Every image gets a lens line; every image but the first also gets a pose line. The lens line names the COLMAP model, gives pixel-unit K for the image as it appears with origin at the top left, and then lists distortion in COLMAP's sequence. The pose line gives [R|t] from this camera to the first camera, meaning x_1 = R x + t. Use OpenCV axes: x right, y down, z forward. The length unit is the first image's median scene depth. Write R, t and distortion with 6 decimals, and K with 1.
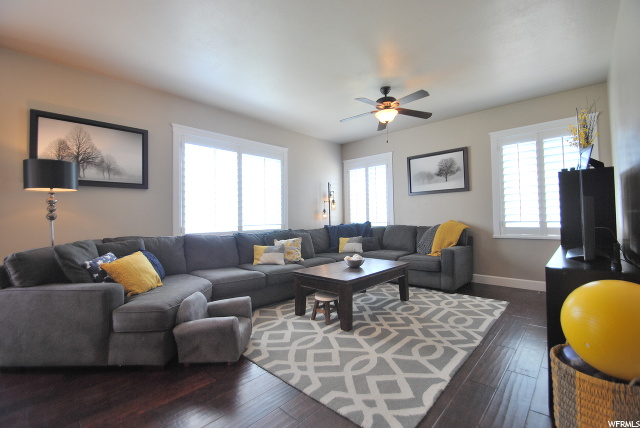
lens RADIAL K [[281.6, 0, 320.3], [0, 281.6, 213.7], [0, 0, 1]] dist [-0.017942, -0.006793]
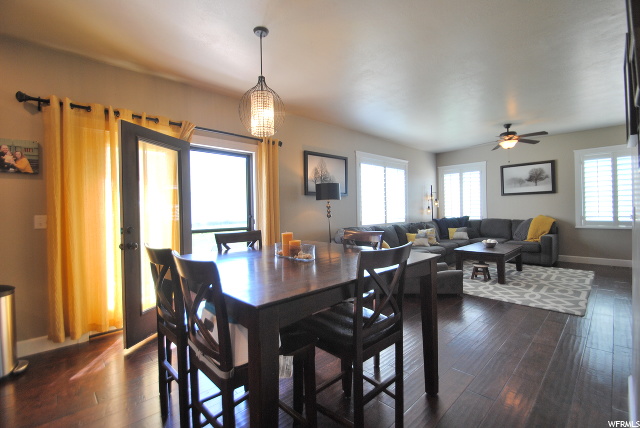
lens RADIAL K [[281.6, 0, 319.2], [0, 281.6, 213.0], [0, 0, 1]] dist [-0.017942, -0.006793]
pose [[0.997005, -0.002489, -0.077293, -0.575292], [0.004756, 0.999563, 0.029161, -0.036284], [0.077186, -0.029441, 0.996582, -0.476480]]
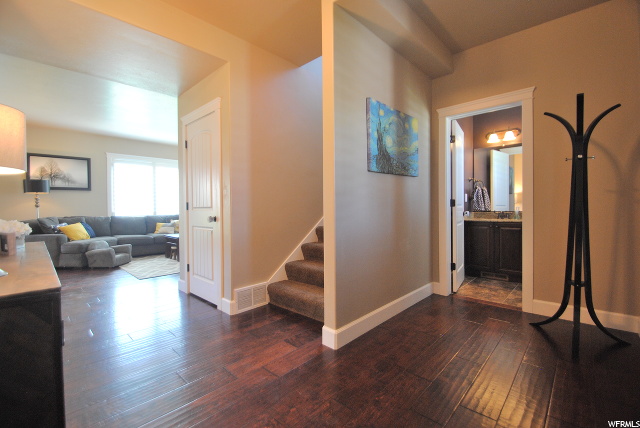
lens RADIAL K [[281.6, 0, 317.9], [0, 281.6, 213.3], [0, 0, 1]] dist [-0.017942, -0.006793]
pose [[0.999934, 0.003025, -0.011117, 0.765401], [-0.002644, 0.999414, 0.034138, -0.005561], [0.011213, -0.034106, 0.999355, -0.690043]]
